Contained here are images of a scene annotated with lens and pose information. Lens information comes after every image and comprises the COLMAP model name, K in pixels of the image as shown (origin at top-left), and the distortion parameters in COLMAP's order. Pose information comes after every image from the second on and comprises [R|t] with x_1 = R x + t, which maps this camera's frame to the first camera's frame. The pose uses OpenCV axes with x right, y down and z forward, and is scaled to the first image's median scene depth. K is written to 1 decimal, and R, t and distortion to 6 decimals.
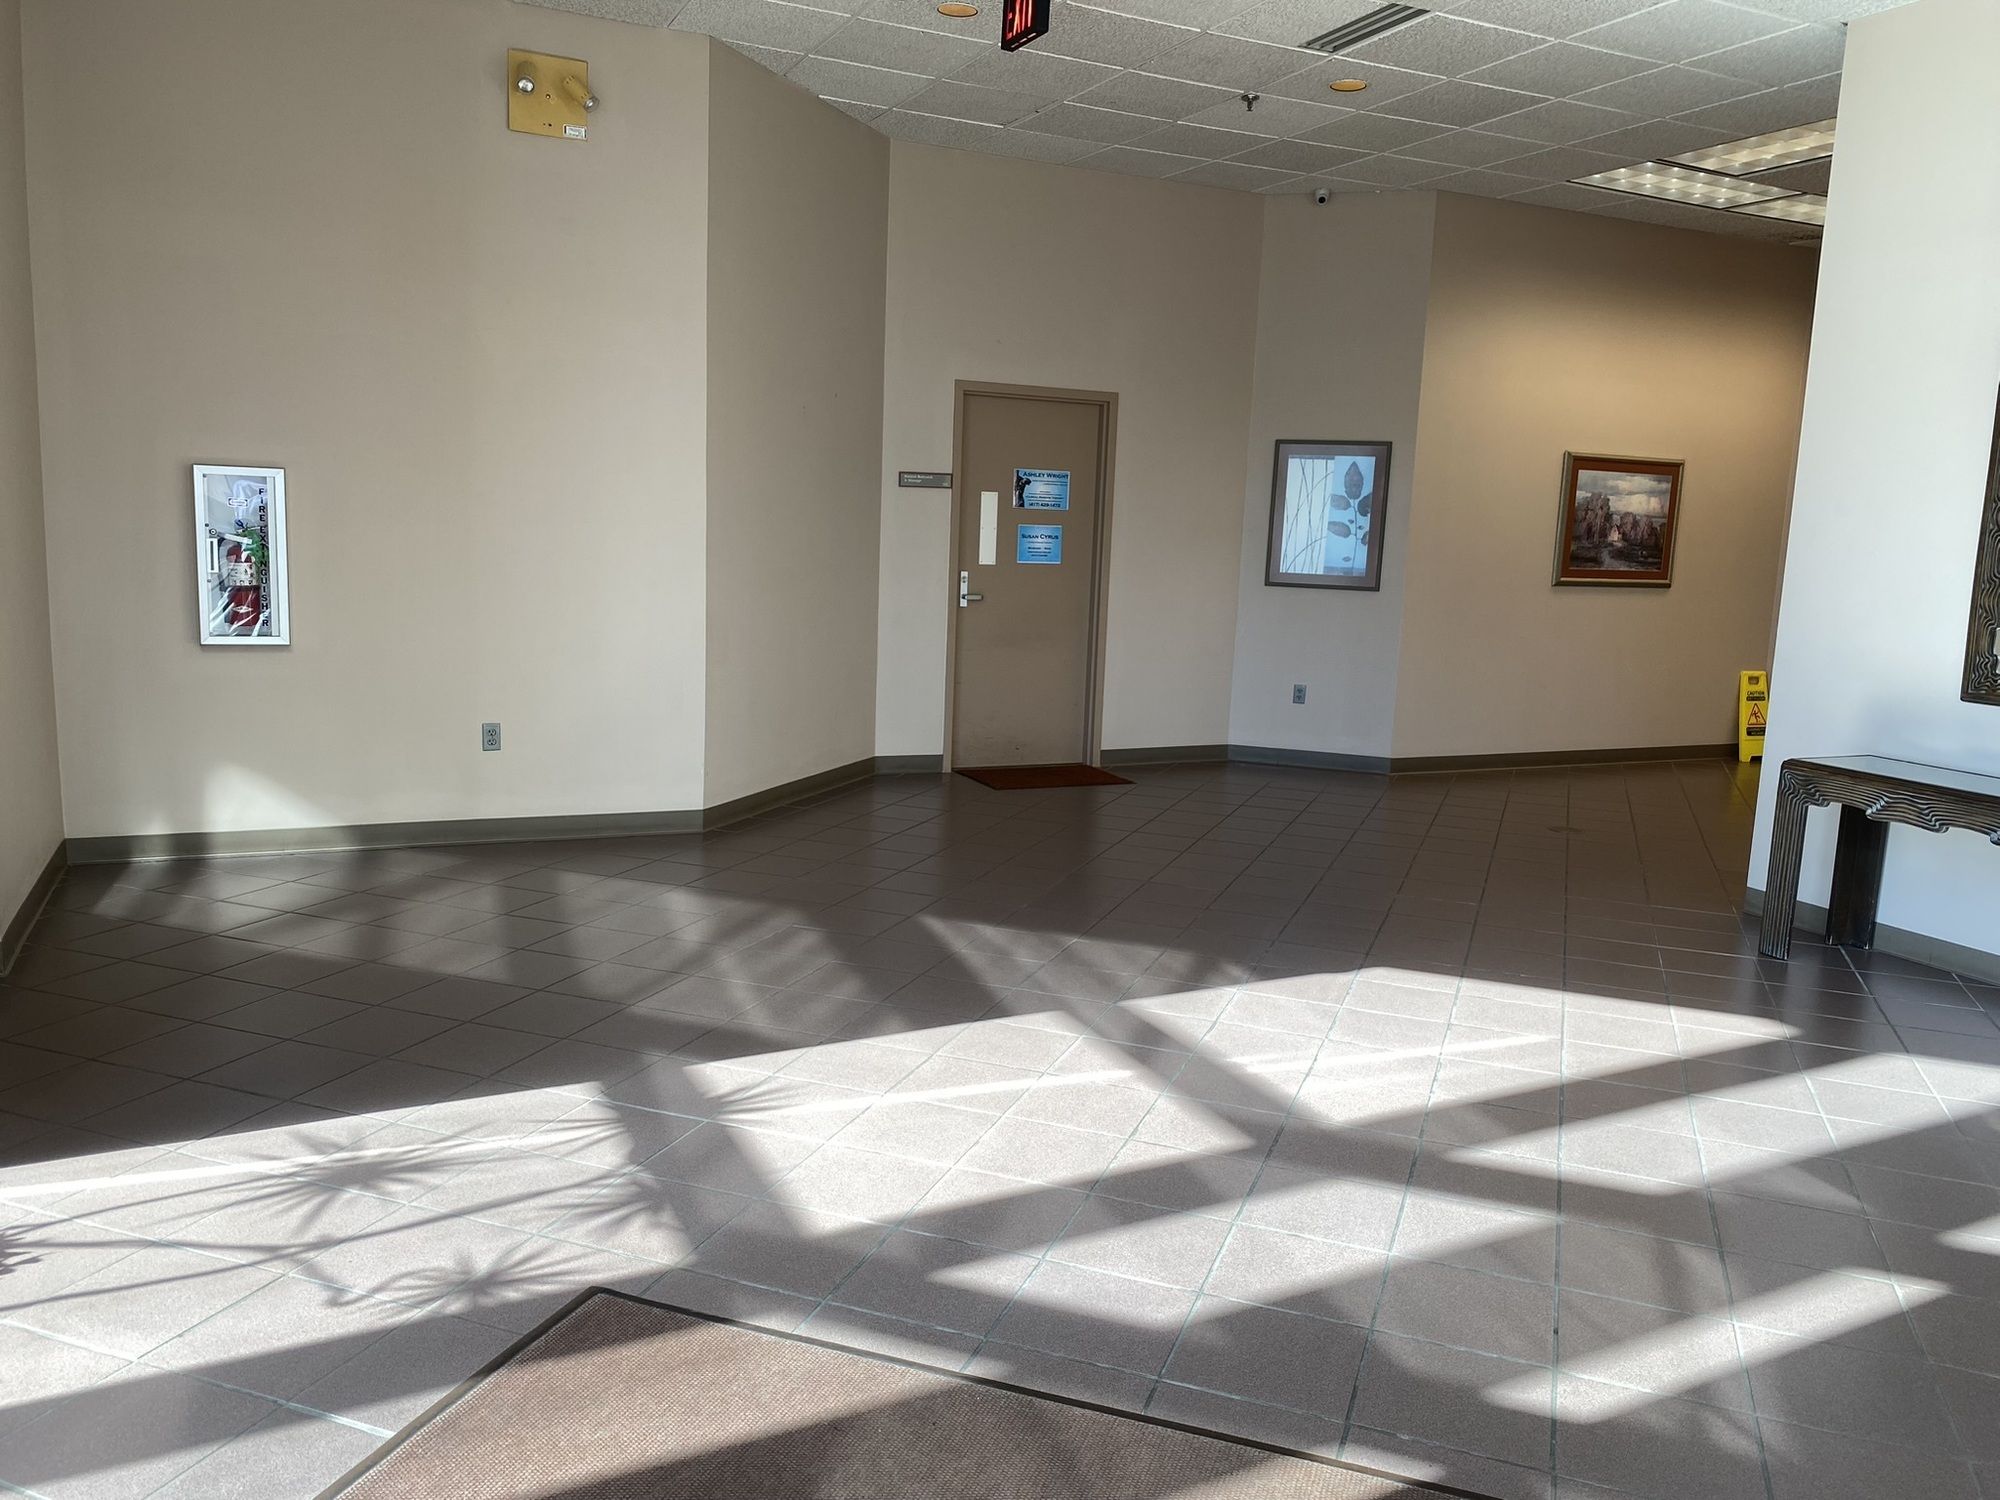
lens RADIAL K [[1493.2, 0, 1000.0], [0, 1493.2, 750.0], [0, 0, 1]] dist [0.115155, -0.336185]
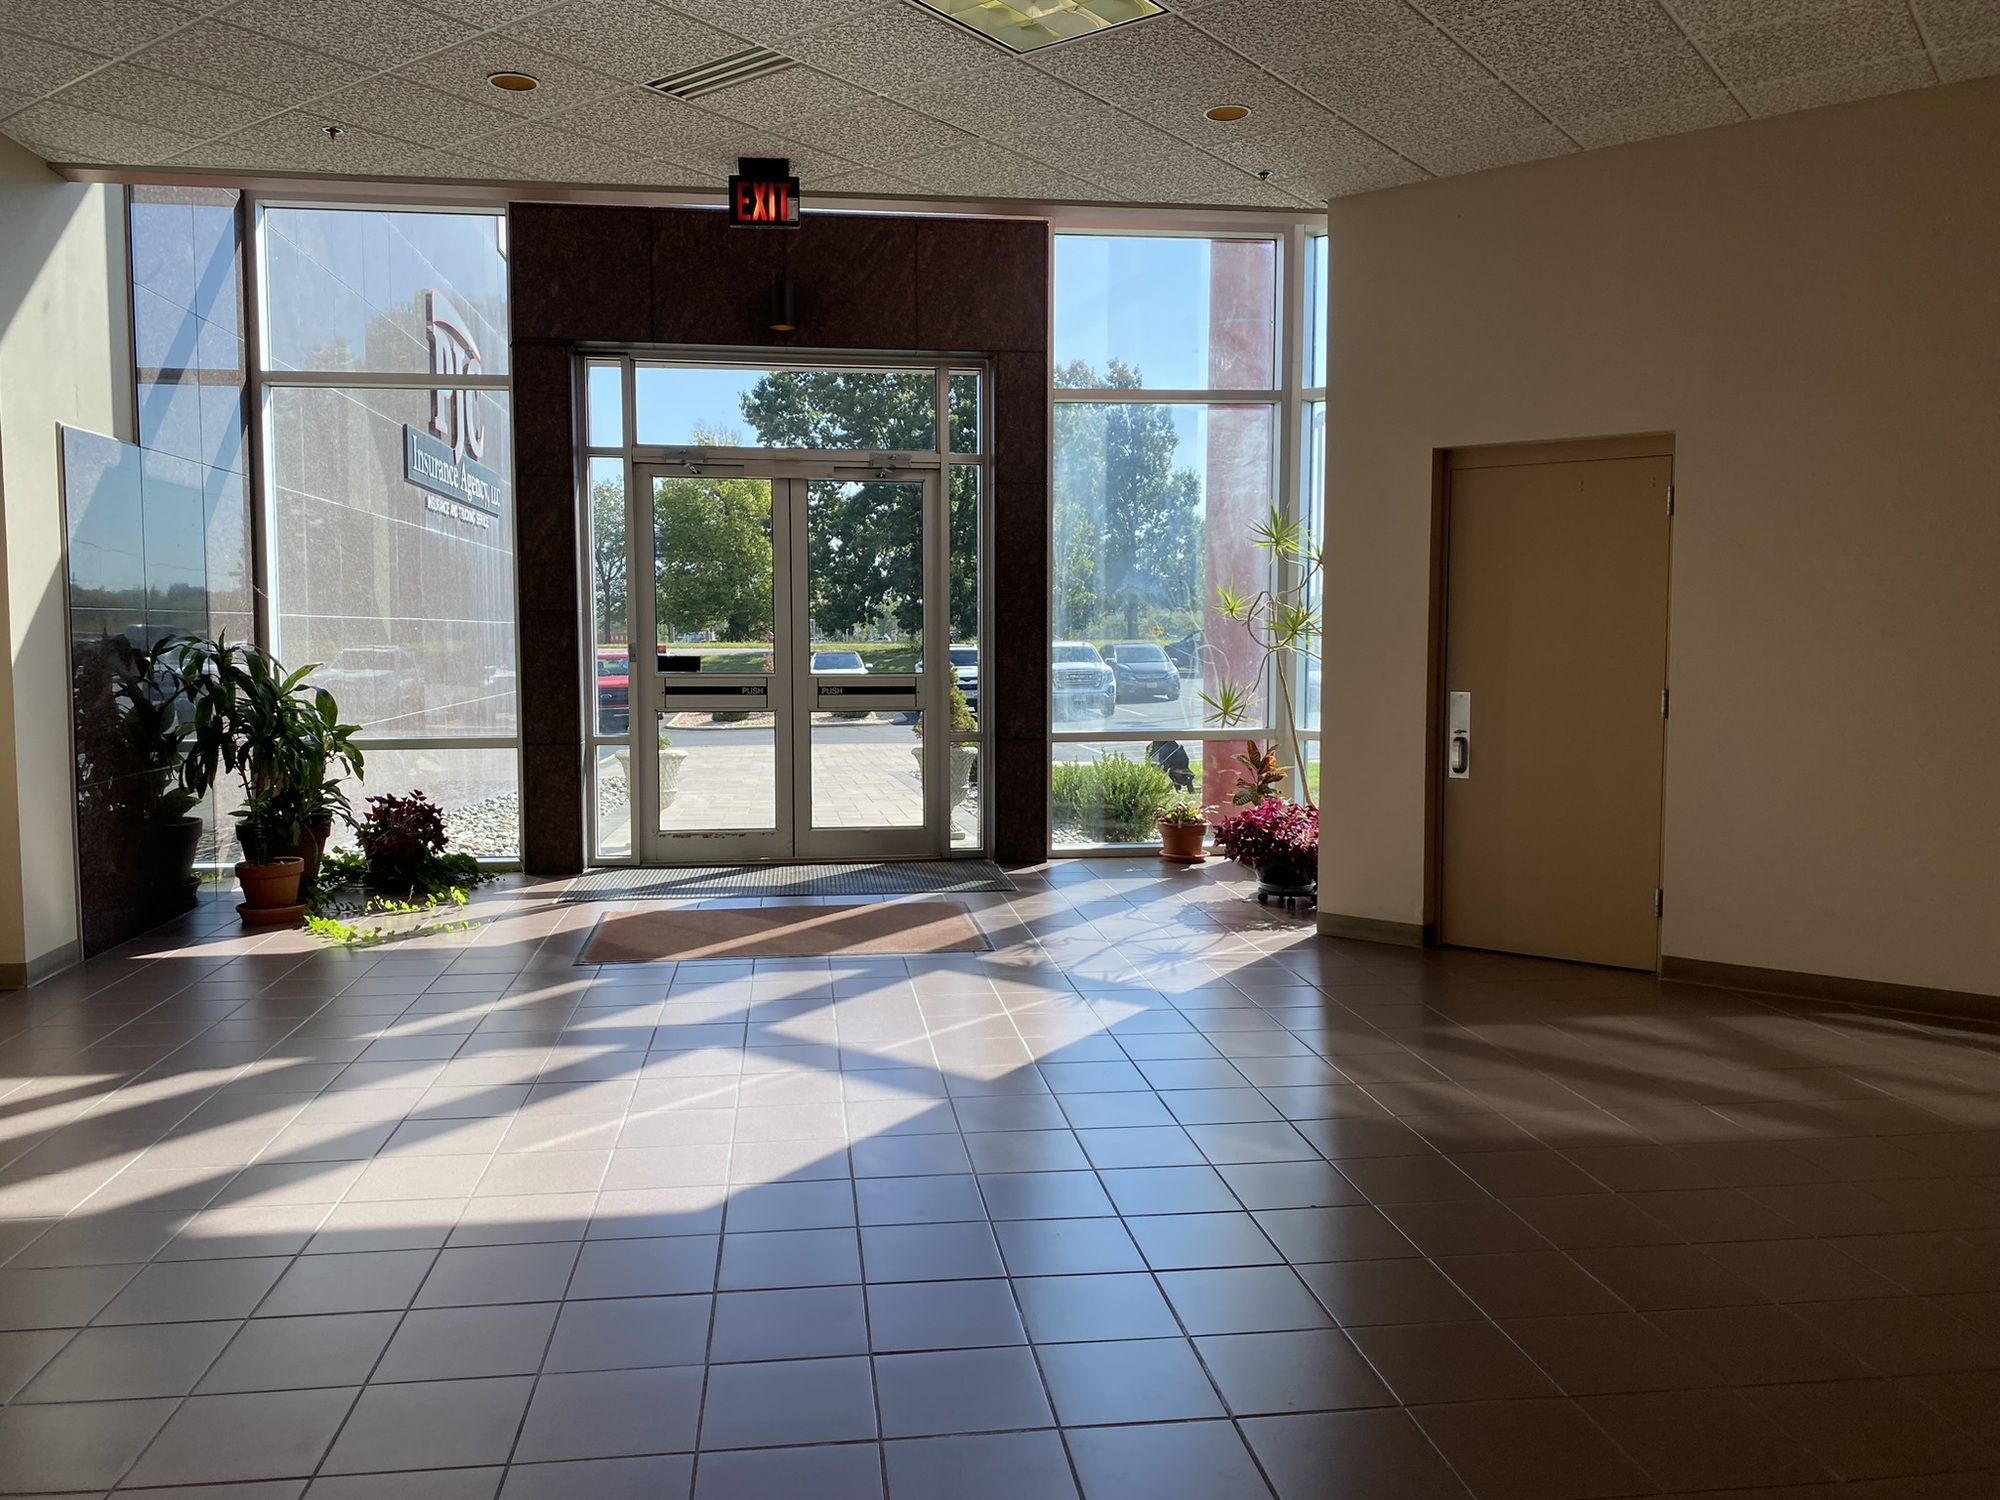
lens RADIAL K [[1493.2, 0, 1000.0], [0, 1493.2, 750.0], [0, 0, 1]] dist [0.115155, -0.336185]
pose [[-0.875858, -0.001307, -0.482568, 0.387765], [-0.108209, 0.975063, 0.193758, -0.187018], [0.470281, 0.221923, -0.854158, 1.330020]]
